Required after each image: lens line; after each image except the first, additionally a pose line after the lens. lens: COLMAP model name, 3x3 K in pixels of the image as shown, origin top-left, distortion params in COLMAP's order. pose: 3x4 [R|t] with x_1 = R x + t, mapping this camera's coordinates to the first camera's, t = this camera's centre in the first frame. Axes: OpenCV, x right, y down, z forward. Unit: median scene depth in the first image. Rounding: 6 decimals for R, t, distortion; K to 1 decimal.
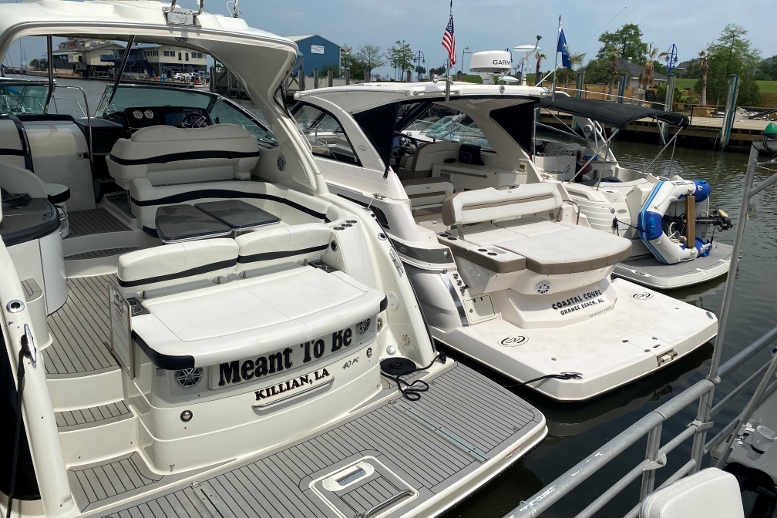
lens RADIAL K [[577.0, 0, 388.5], [0, 577.0, 259.0], [0, 0, 1]] dist [0.007294, 0.004344]
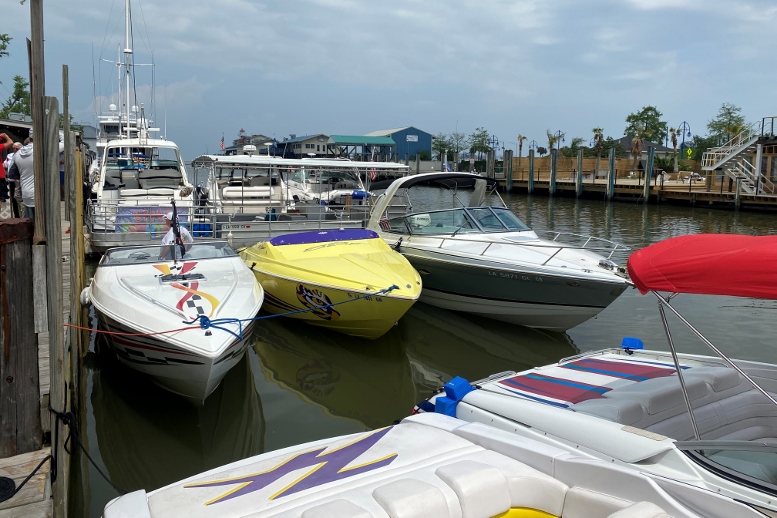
lens RADIAL K [[591.2, 0, 388.5], [0, 591.2, 259.0], [0, 0, 1]] dist [0.004908, -0.011074]
pose [[0.967456, 0.005112, -0.252987, 0.207869], [-0.040637, 0.989957, -0.135399, 0.079698], [0.249754, 0.141273, 0.957948, -0.226566]]
